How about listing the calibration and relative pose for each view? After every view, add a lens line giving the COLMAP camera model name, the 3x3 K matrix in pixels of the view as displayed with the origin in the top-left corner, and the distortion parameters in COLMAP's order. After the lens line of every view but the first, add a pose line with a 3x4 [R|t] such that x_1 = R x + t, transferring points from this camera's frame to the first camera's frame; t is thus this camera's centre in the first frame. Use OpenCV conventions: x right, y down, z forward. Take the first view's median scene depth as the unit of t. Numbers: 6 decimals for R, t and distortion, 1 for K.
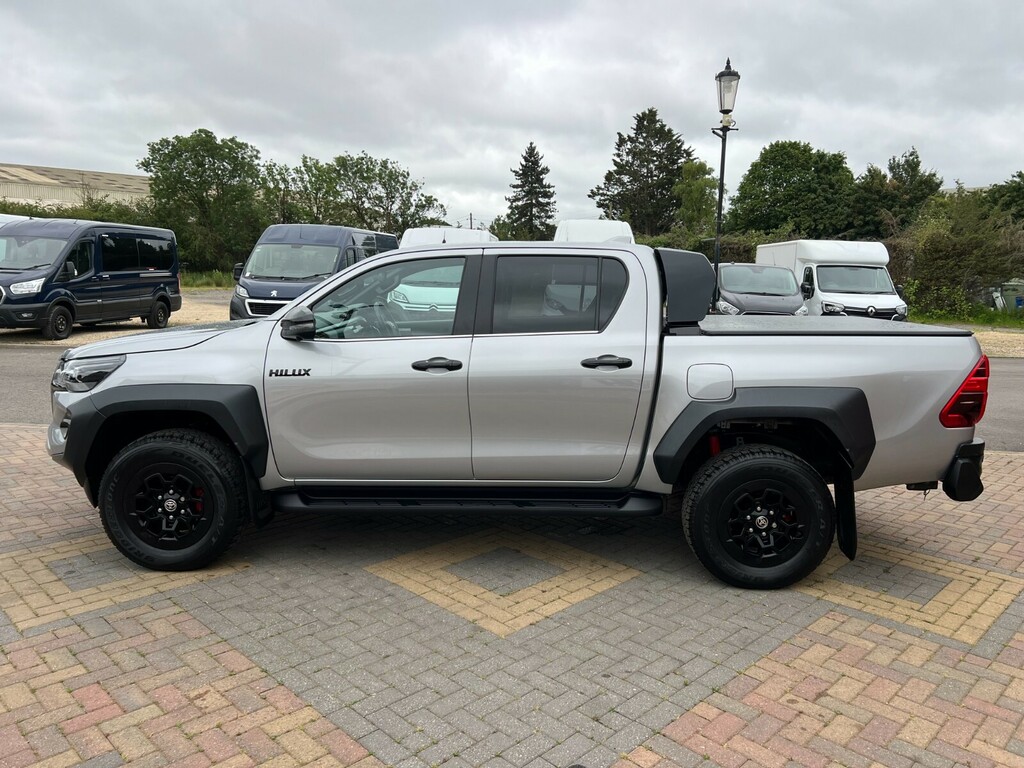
lens RADIAL K [[754.7, 0, 512.0], [0, 754.7, 384.0], [0, 0, 1]] dist [0.029336, -0.009885]
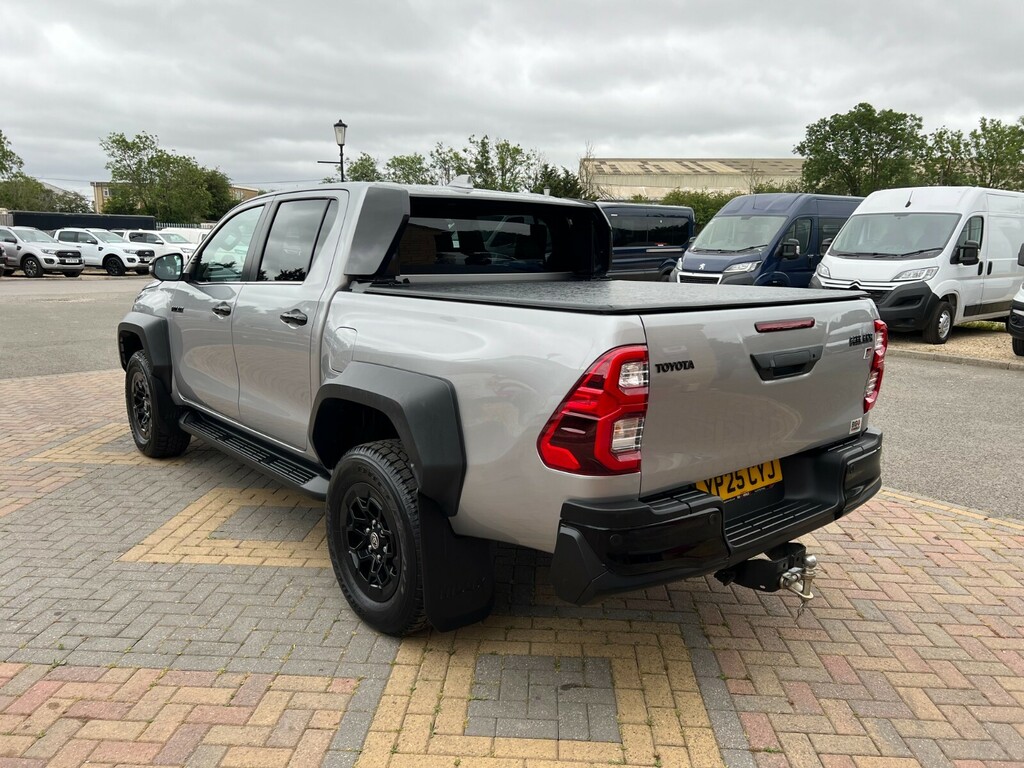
lens RADIAL K [[754.7, 0, 512.0], [0, 754.7, 384.0], [0, 0, 1]] dist [0.029336, -0.009885]
pose [[0.674027, 0.129732, -0.727226, 0.991092], [-0.112465, 0.991004, 0.072551, -0.047059], [0.730095, 0.032886, 0.682554, 0.596529]]
